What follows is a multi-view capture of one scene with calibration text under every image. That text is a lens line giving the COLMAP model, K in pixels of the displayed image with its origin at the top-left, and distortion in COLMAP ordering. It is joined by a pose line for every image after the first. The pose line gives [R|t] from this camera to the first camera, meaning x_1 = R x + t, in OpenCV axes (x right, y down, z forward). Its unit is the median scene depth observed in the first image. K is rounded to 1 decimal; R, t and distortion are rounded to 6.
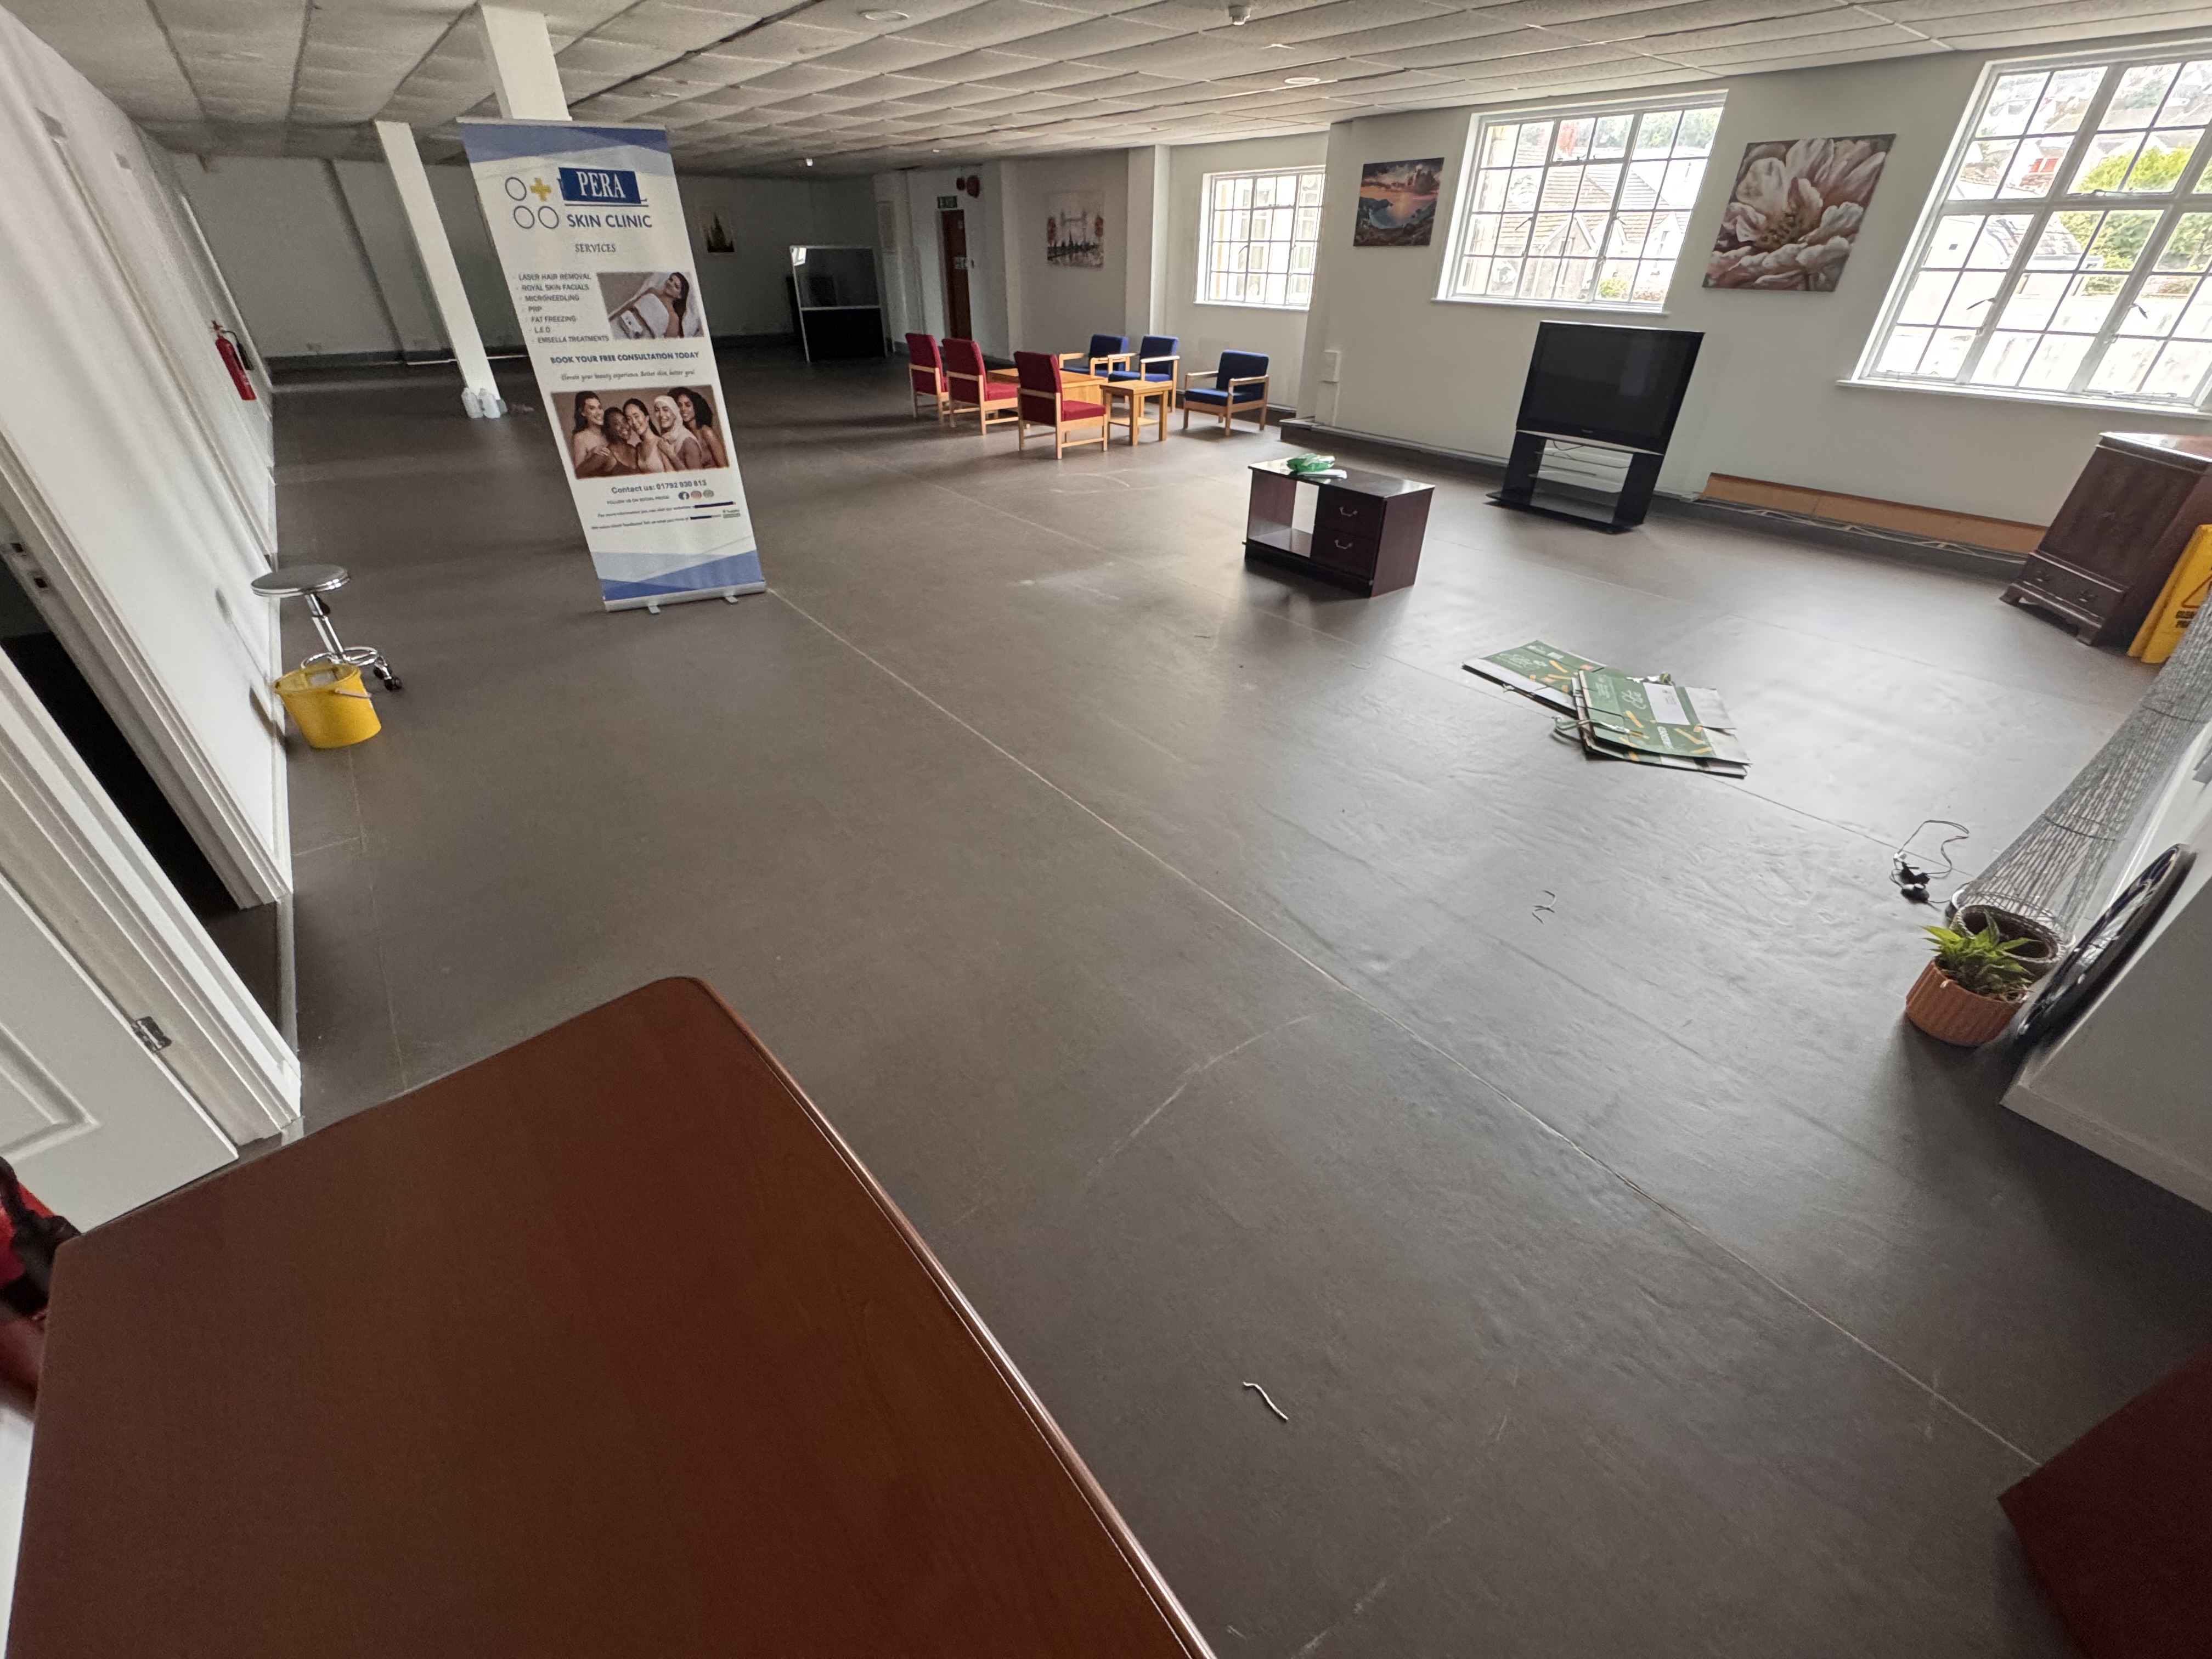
lens RADIAL K [[884.7, 0, 1103.9], [0, 884.7, 829.6], [0, 0, 1]] dist [-0.000510, 0.000214]
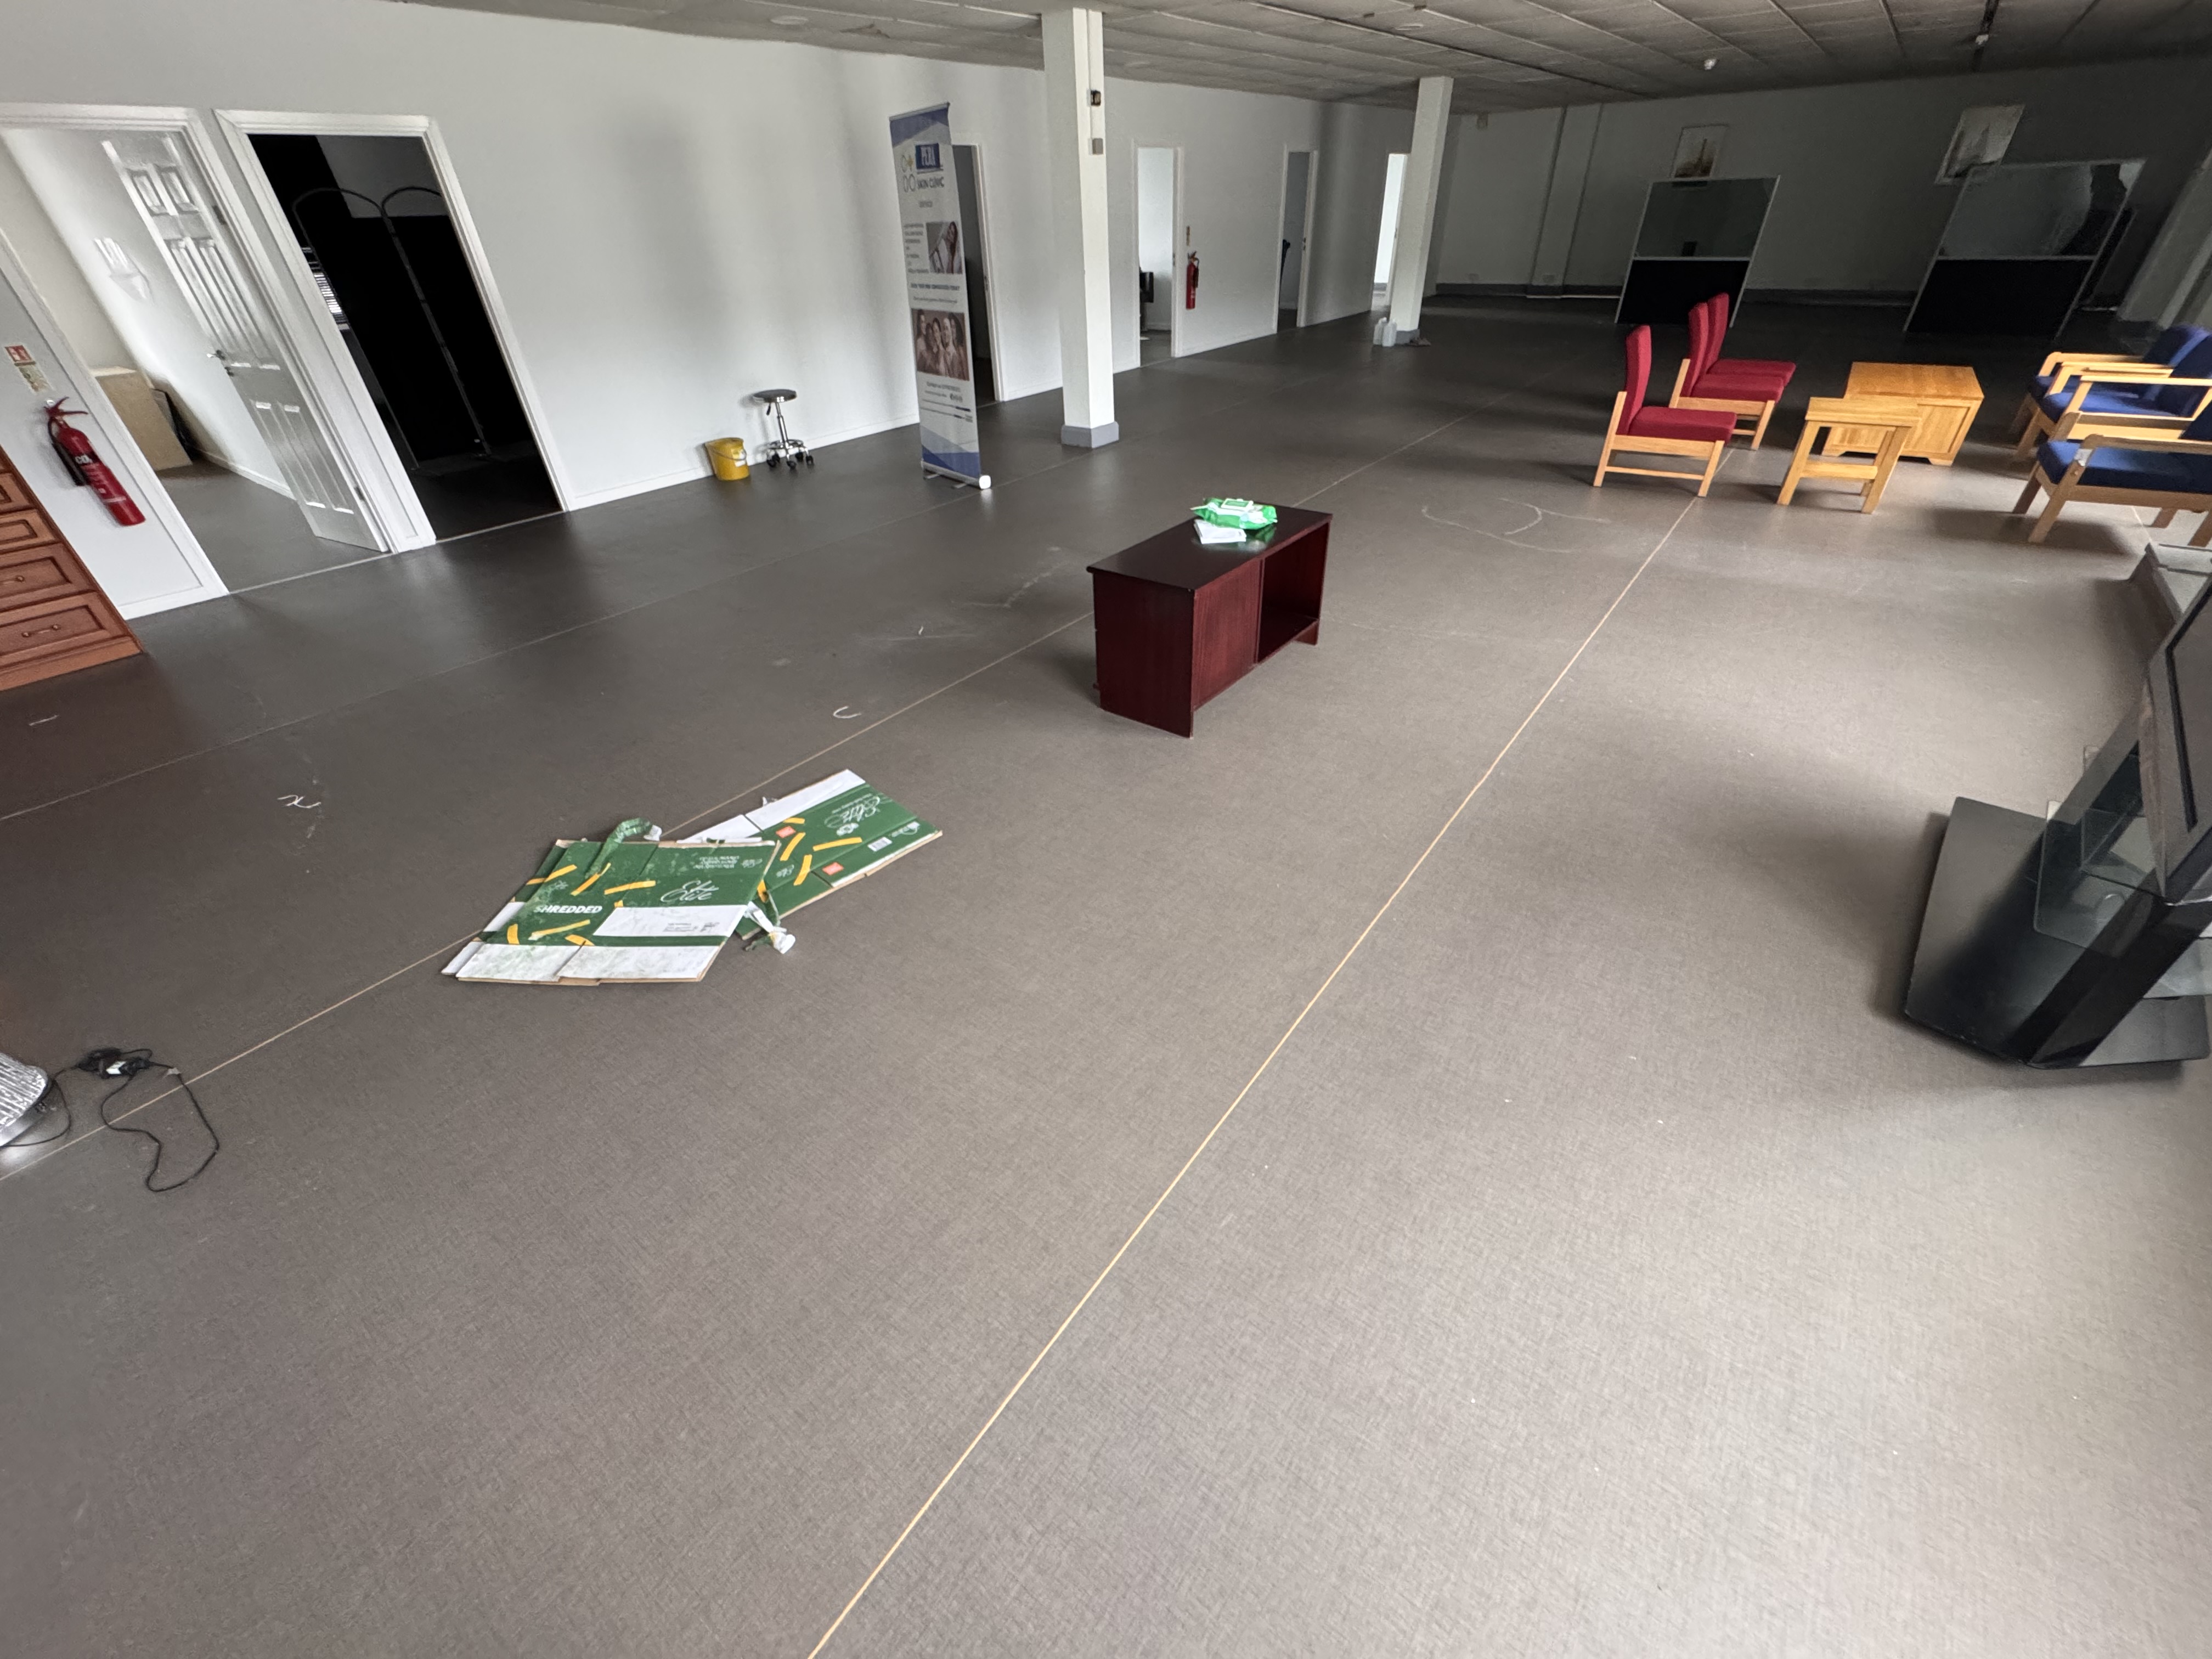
lens RADIAL K [[884.7, 0, 1107.0], [0, 884.7, 830.2], [0, 0, 1]] dist [-0.000510, 0.000214]
pose [[0.245880, 0.546714, -0.800404, 1.072138], [-0.502120, 0.778164, 0.377274, -0.534553], [0.829107, 0.309135, 0.465851, 0.852898]]
